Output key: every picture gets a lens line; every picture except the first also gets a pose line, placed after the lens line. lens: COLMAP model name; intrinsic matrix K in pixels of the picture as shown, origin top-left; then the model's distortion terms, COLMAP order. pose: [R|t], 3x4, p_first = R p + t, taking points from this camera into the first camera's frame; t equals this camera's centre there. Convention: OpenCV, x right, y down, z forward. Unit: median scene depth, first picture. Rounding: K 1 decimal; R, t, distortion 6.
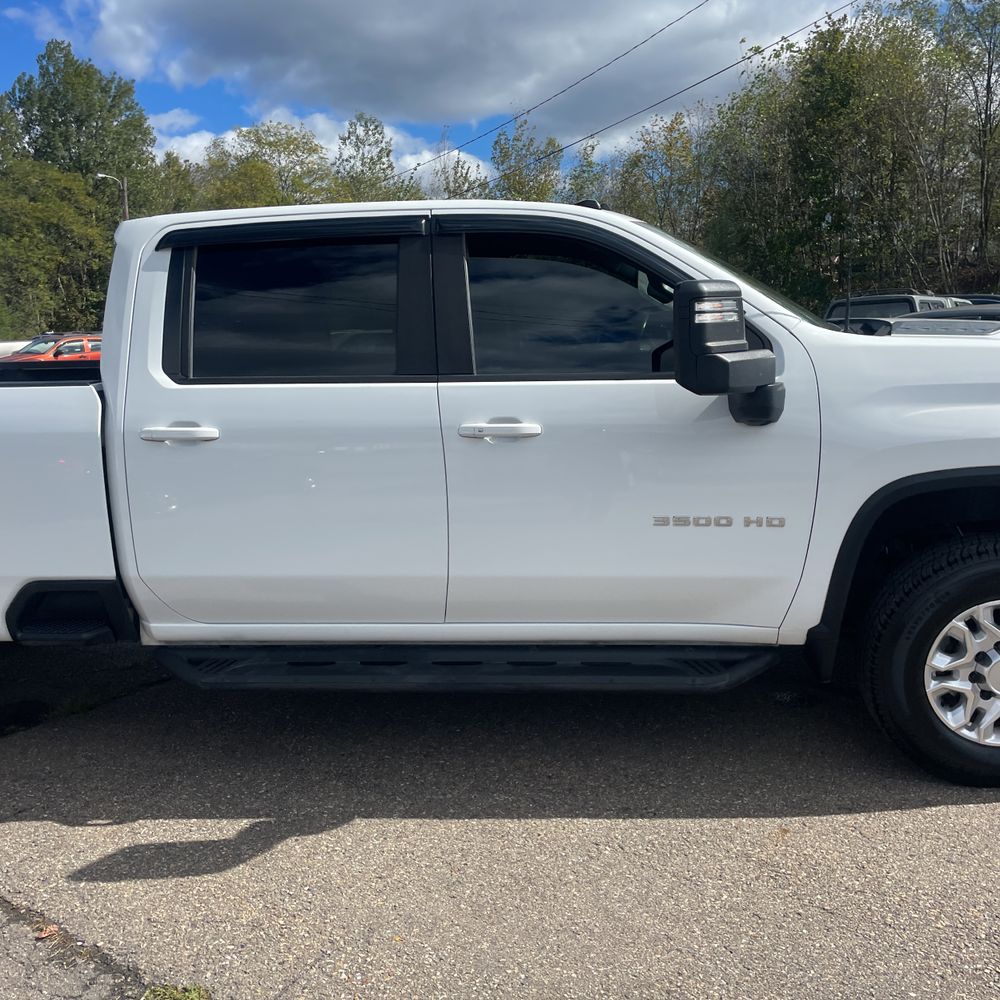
lens RADIAL K [[1033.8, 0, 531.7], [0, 1033.8, 499.4], [0, 0, 1]] dist [0.037275, 0.000000]
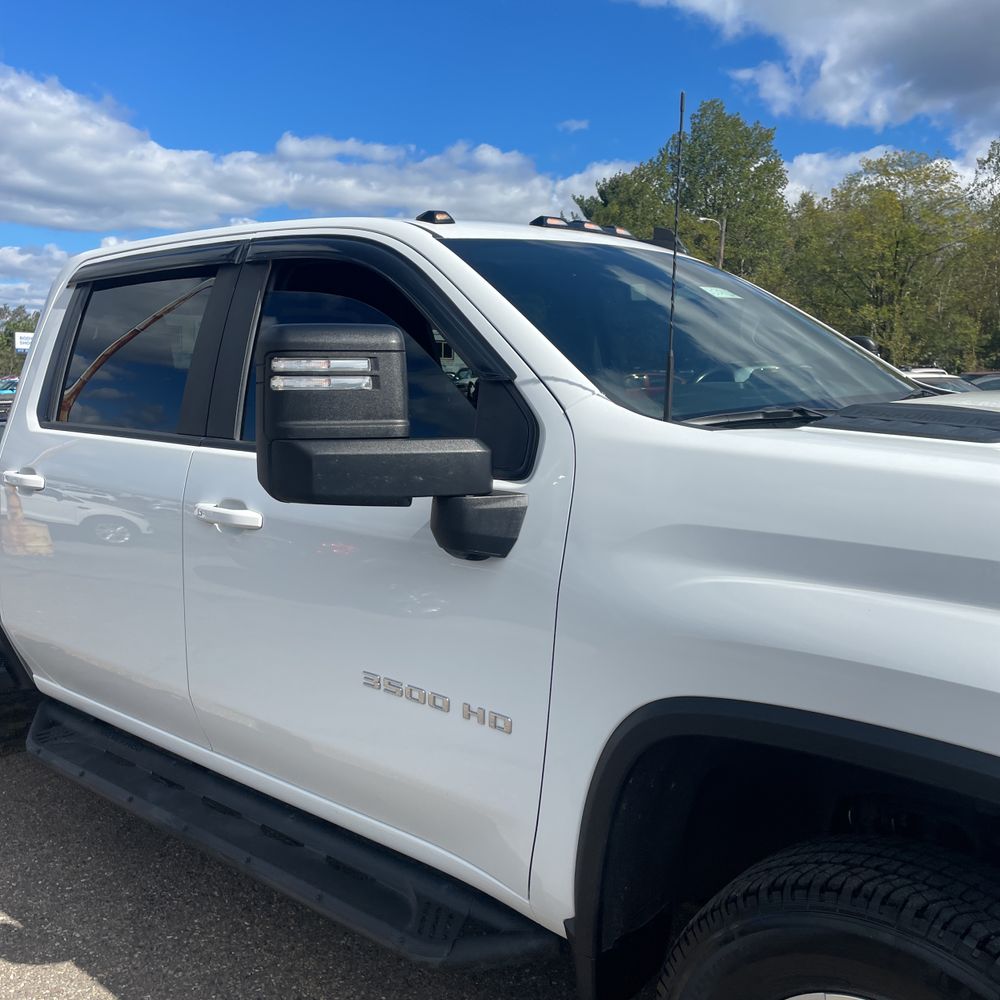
lens RADIAL K [[1033.8, 0, 496.8], [0, 1033.8, 502.7], [0, 0, 1]] dist [0.037275, 0.000000]
pose [[0.792173, 0.113298, -0.599688, 0.574685], [-0.132720, 0.991082, 0.011923, -0.110865], [0.595691, 0.070145, 0.800145, 0.502338]]
